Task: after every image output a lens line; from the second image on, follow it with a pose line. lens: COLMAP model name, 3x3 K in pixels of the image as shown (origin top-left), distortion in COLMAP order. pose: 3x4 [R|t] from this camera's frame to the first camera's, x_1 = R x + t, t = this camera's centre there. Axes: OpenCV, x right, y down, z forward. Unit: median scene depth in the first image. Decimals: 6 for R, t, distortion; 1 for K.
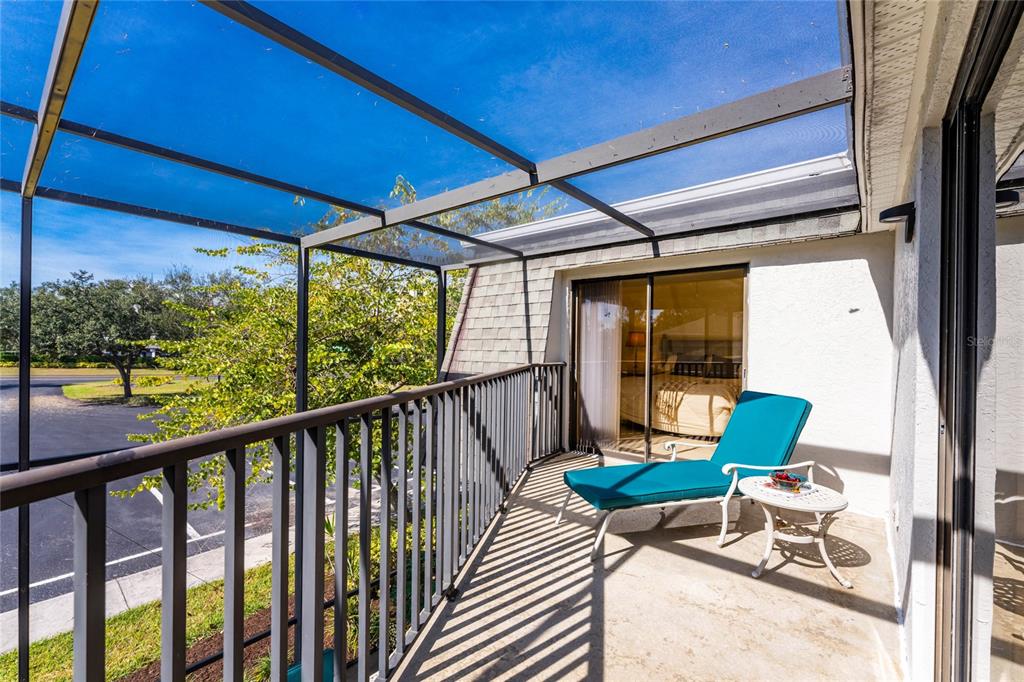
lens RADIAL K [[421.9, 0, 514.0], [0, 421.9, 344.9], [0, 0, 1]] dist [-0.000682, -0.000027]
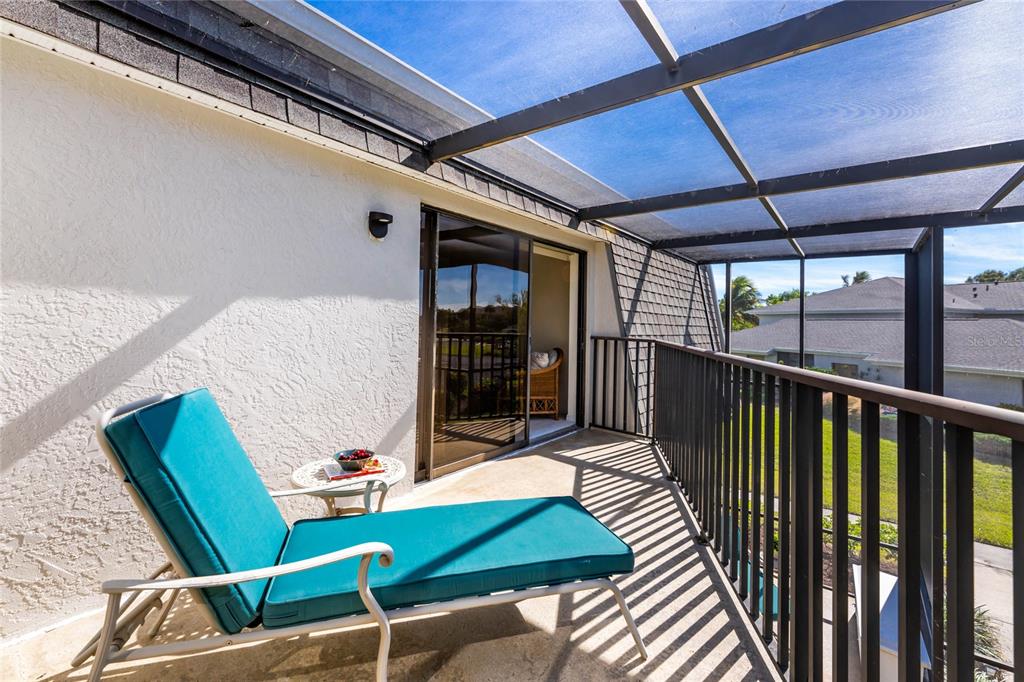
lens RADIAL K [[421.9, 0, 514.0], [0, 421.9, 344.9], [0, 0, 1]] dist [-0.000682, -0.000027]
pose [[-0.999613, -0.014963, -0.023453, 0.356830], [-0.015608, 0.999498, 0.027570, 0.041219], [0.023029, 0.027925, -0.999345, 1.922591]]
